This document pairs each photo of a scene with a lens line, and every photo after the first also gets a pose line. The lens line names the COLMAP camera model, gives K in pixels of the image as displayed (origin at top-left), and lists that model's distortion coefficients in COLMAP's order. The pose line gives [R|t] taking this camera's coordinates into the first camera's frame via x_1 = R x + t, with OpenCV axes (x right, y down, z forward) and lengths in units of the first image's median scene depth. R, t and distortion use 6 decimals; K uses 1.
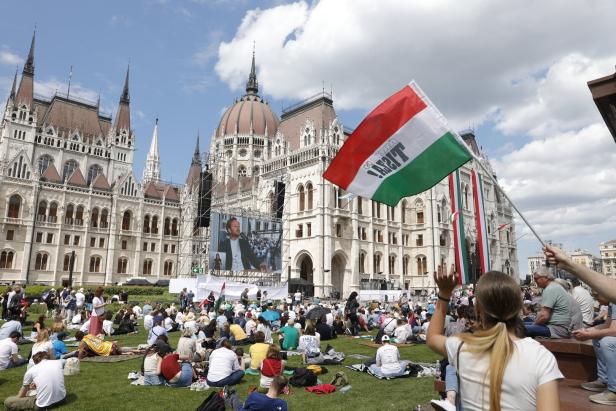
lens RADIAL K [[412.3, 0, 307.8], [0, 412.3, 208.9], [0, 0, 1]] dist [-0.047201, 0.003765]
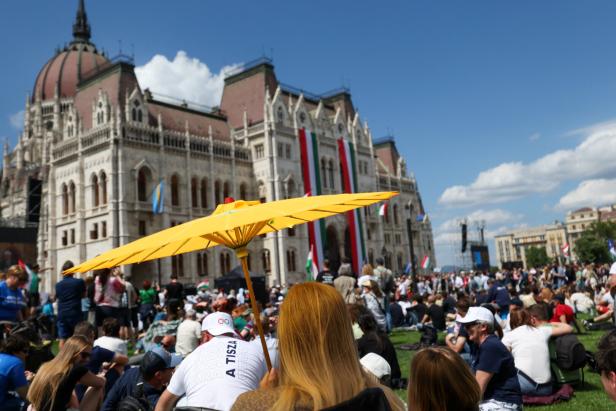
lens RADIAL K [[576.4, 0, 311.4], [0, 576.4, 203.8], [0, 0, 1]] dist [0.008675, 0.000000]
pose [[0.987063, -0.063475, 0.147234, 0.221179], [0.058669, 0.997600, 0.036760, -0.017278], [-0.149214, -0.027646, 0.988418, -0.168338]]
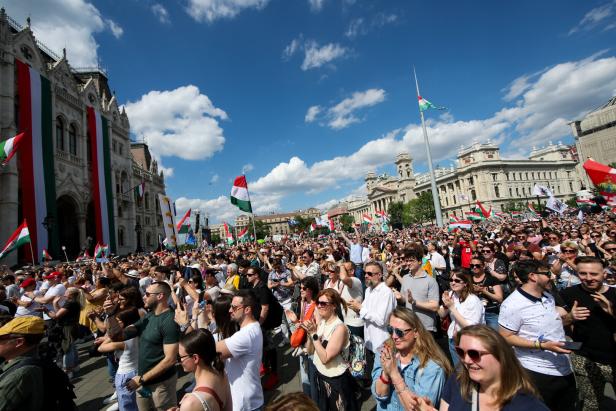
lens RADIAL K [[246.2, 0, 308.9], [0, 246.2, 211.6], [0, 0, 1]] dist [0.001311, 0.000211]
pose [[0.601363, 0.000143, 0.798976, 0.366104], [-0.032234, 0.999190, 0.024083, 0.093714], [-0.798325, -0.040237, 0.600881, 0.506710]]
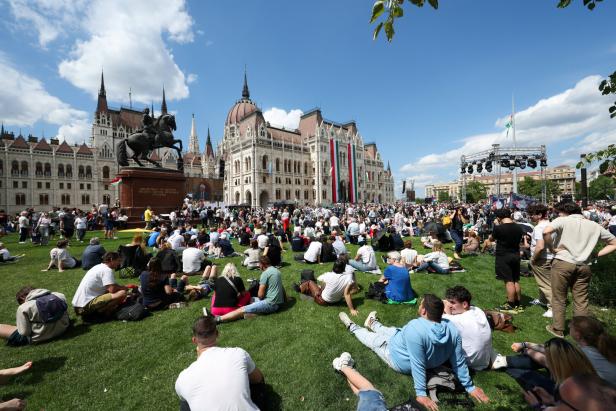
lens RADIAL K [[246.2, 0, 313.2], [0, 246.2, 203.1], [0, 0, 1]] dist [0.001311, 0.000211]
pose [[0.999254, -0.037689, 0.008448, 0.281518], [0.035664, 0.984302, 0.172853, -0.034655], [-0.014830, -0.172423, 0.984911, -0.230254]]
